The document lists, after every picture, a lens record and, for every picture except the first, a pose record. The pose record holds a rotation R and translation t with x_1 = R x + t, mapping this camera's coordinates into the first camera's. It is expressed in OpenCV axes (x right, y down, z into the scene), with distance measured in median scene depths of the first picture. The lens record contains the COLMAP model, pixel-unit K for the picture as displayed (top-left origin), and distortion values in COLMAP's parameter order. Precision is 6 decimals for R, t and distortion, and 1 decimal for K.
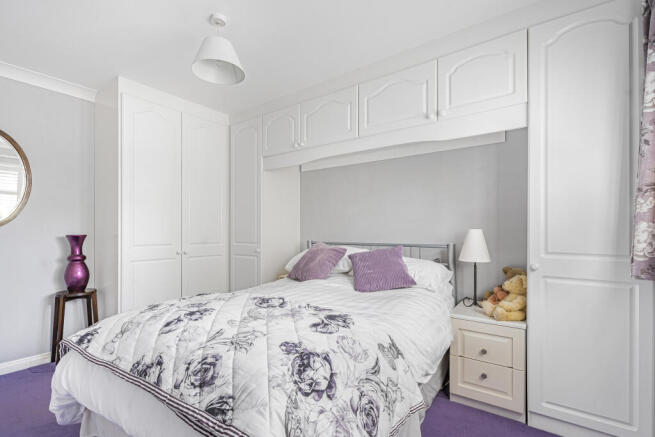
lens RADIAL K [[304.8, 0, 327.5], [0, 304.8, 230.8], [0, 0, 1]] dist [0.001556, 0.000268]
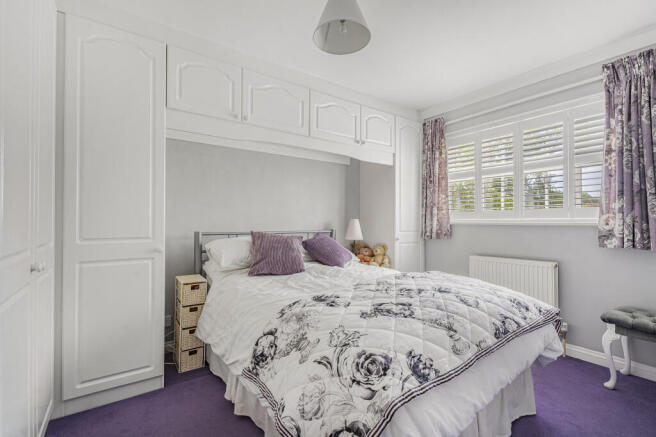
lens RADIAL K [[296.2, 0, 328.0], [0, 296.2, 218.5], [0, 0, 1]] dist [0.000157, 0.000213]
pose [[0.317882, 0.011282, 0.948063, -1.239879], [-0.001821, 0.999935, -0.011289, 0.010345], [-0.948129, 0.001862, 0.317882, 0.809507]]
